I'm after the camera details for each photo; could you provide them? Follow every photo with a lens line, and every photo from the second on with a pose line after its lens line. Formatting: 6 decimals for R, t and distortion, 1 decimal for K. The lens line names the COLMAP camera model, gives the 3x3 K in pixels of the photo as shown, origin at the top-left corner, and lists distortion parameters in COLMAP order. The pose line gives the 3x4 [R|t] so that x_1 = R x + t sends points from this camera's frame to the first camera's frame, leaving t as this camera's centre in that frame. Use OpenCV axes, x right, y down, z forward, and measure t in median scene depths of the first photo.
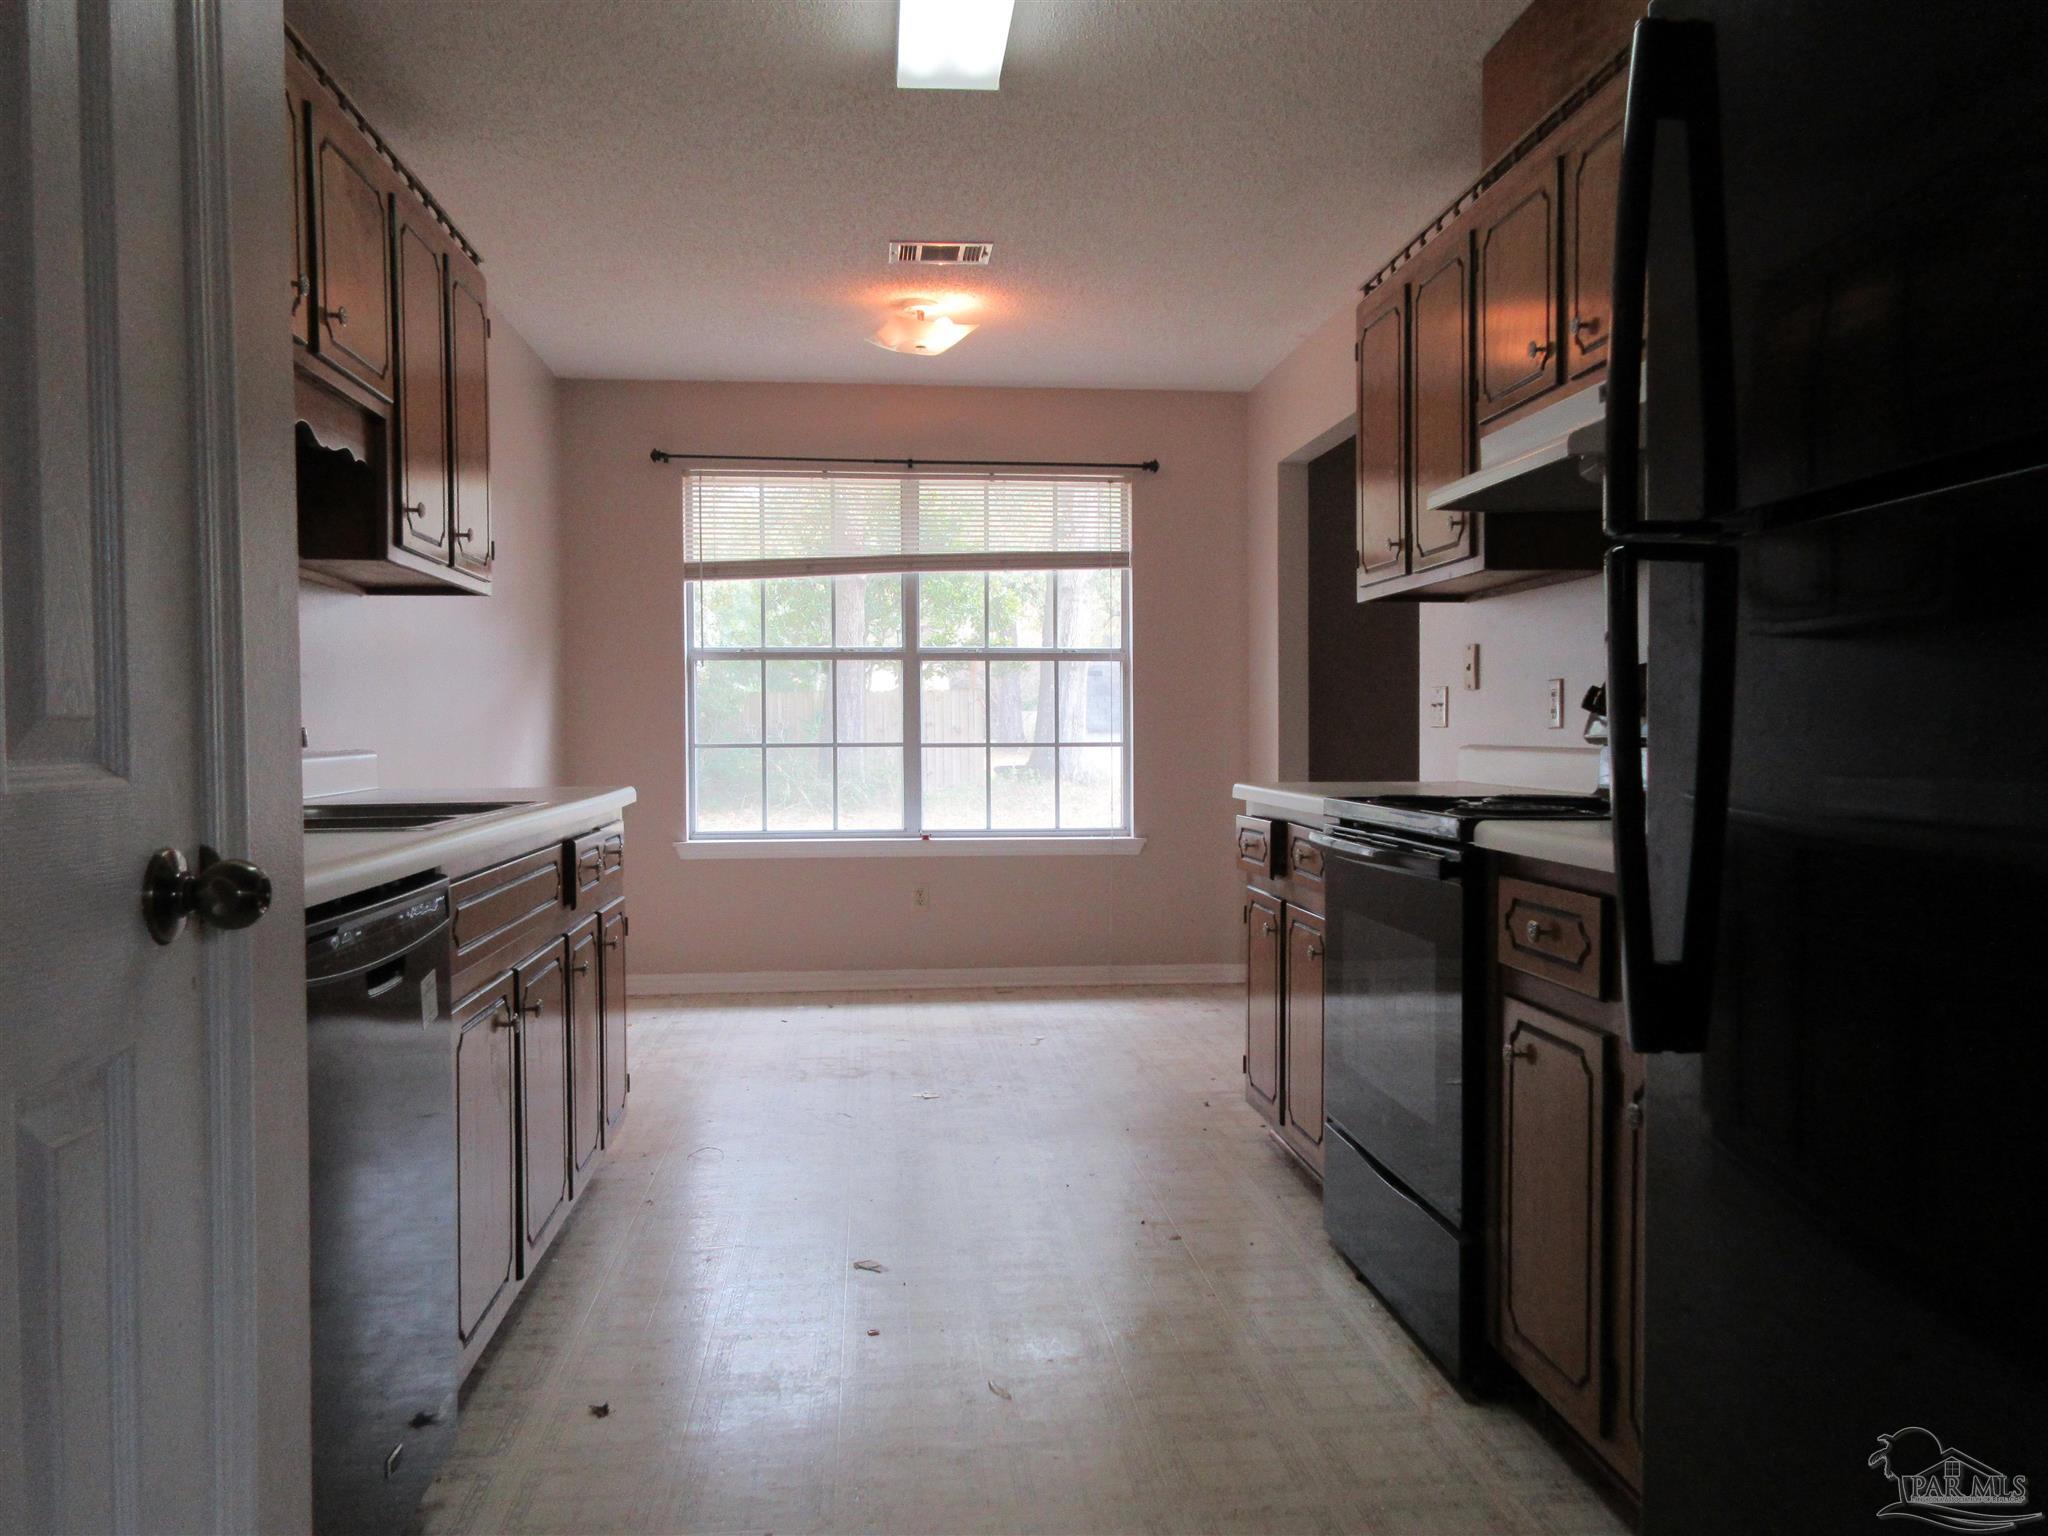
lens RADIAL K [[1528.1, 0, 1034.3], [0, 1528.1, 754.4], [0, 0, 1]] dist [0.005389, 0.019886]
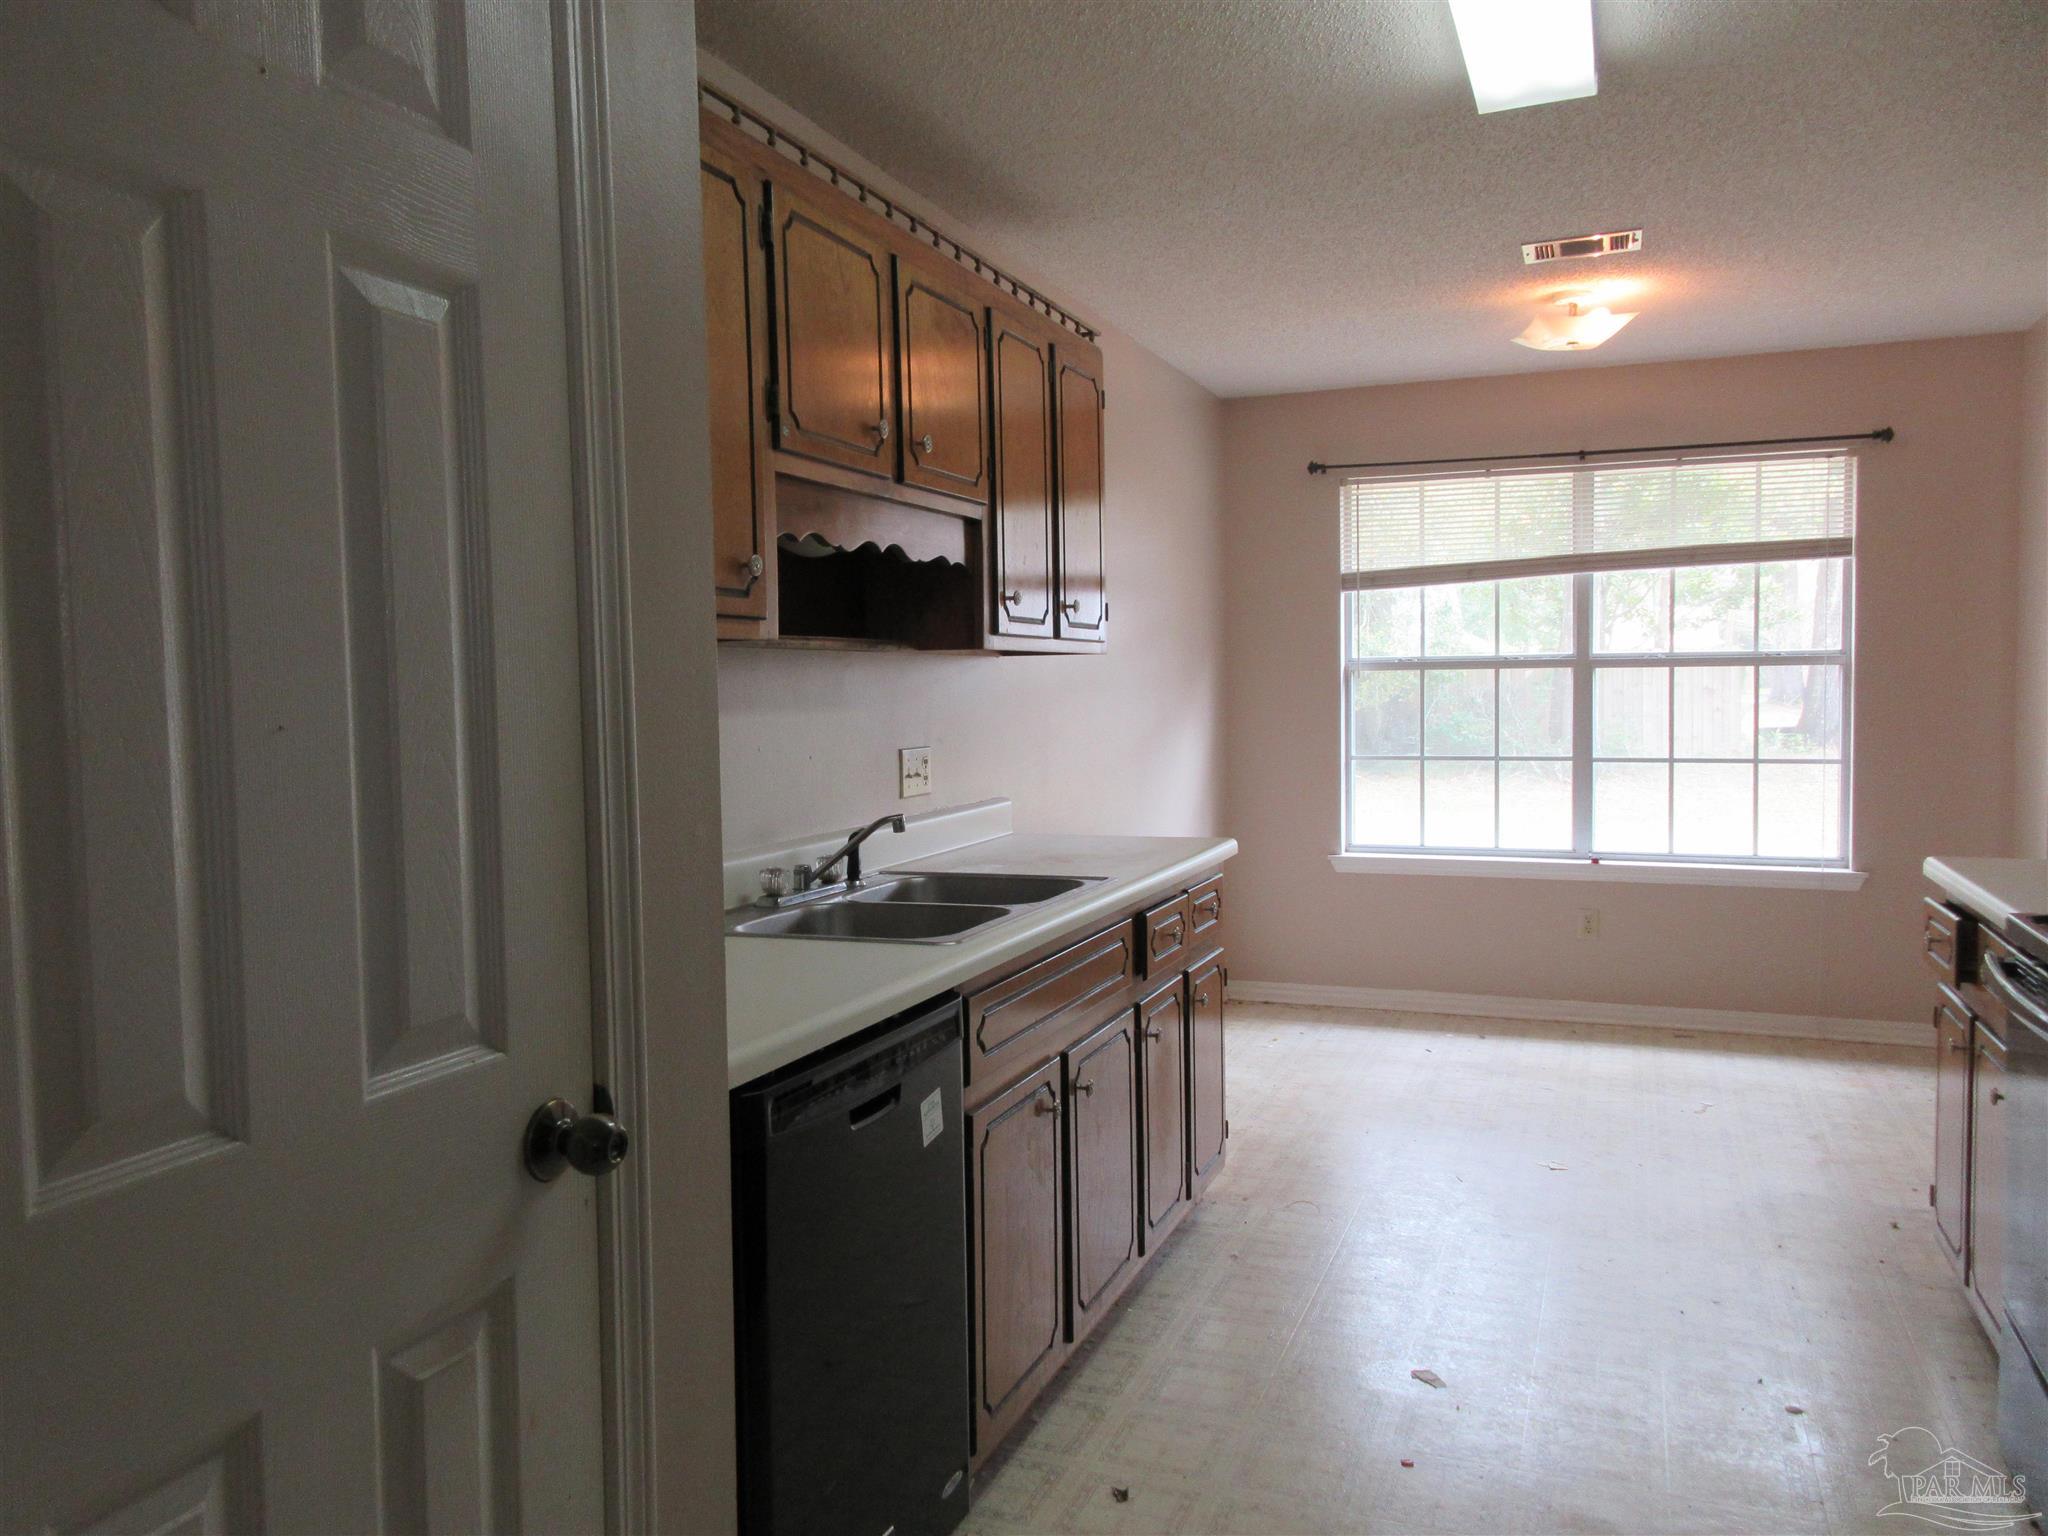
lens RADIAL K [[1528.1, 0, 1024.8], [0, 1528.1, 771.4], [0, 0, 1]] dist [0.005389, 0.019886]
pose [[0.889862, 0.013597, -0.456027, 0.100578], [0.003427, 0.999328, 0.036484, -0.080754], [0.456217, -0.034029, 0.889218, 0.046233]]
